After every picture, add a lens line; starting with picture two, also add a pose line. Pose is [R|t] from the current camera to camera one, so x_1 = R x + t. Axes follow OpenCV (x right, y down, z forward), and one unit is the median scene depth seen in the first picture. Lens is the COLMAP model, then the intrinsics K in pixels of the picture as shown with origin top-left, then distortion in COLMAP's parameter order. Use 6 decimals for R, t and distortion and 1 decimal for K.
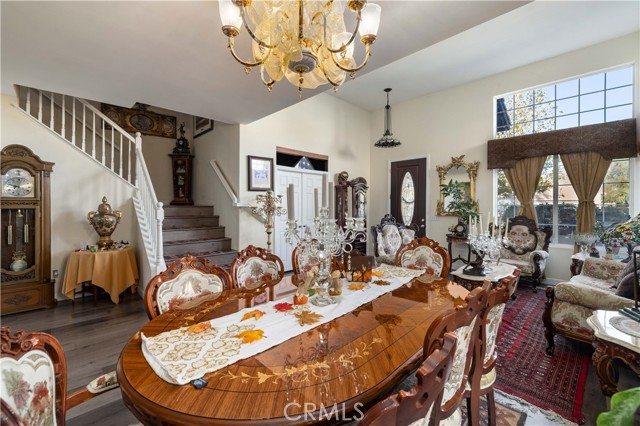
lens RADIAL K [[268.4, 0, 318.6], [0, 268.4, 208.8], [0, 0, 1]] dist [-0.000521, -0.000319]
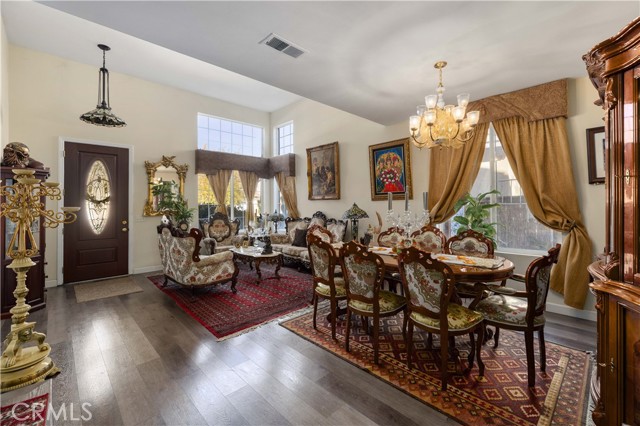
lens RADIAL K [[268.4, 0, 318.6], [0, 268.4, 208.8], [0, 0, 1]] dist [-0.000521, -0.000319]
pose [[0.019087, -0.012633, 0.999738, -0.481868], [0.020955, 0.999706, 0.012233, 0.002015], [-0.999598, 0.020716, 0.019346, 0.421052]]
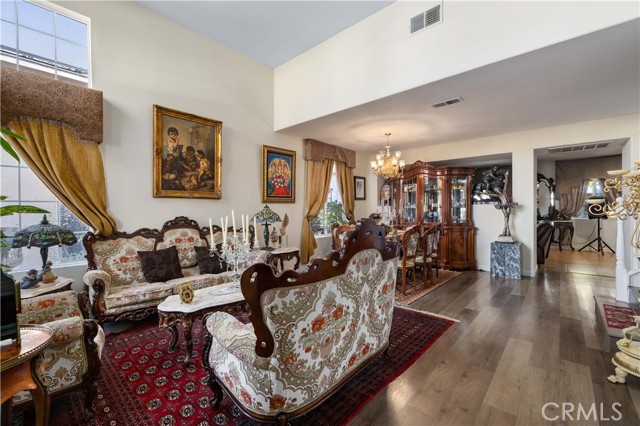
lens RADIAL K [[268.4, 0, 318.6], [0, 268.4, 208.8], [0, 0, 1]] dist [-0.000521, -0.000319]
pose [[-0.999378, 0.004209, -0.035019, 0.286475], [0.003916, 0.999957, 0.008409, 0.001598], [0.035052, 0.008267, -0.999351, 1.130826]]
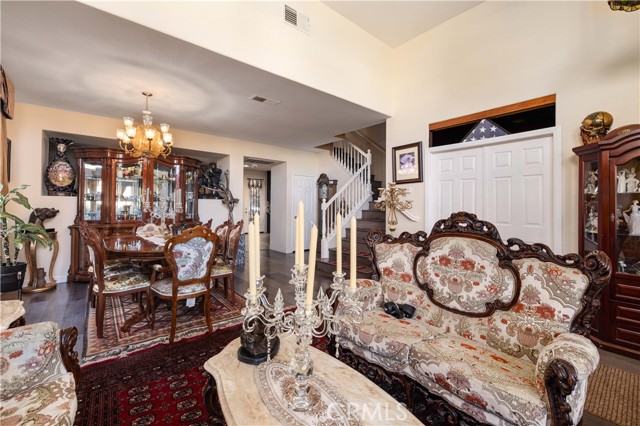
lens RADIAL K [[268.4, 0, 318.6], [0, 268.4, 208.8], [0, 0, 1]] dist [-0.000521, -0.000319]
pose [[-0.104869, 0.011465, -0.994420, 0.609838], [-0.013400, 0.999826, 0.012940, 0.011310], [0.994396, 0.014682, -0.104698, 0.683913]]
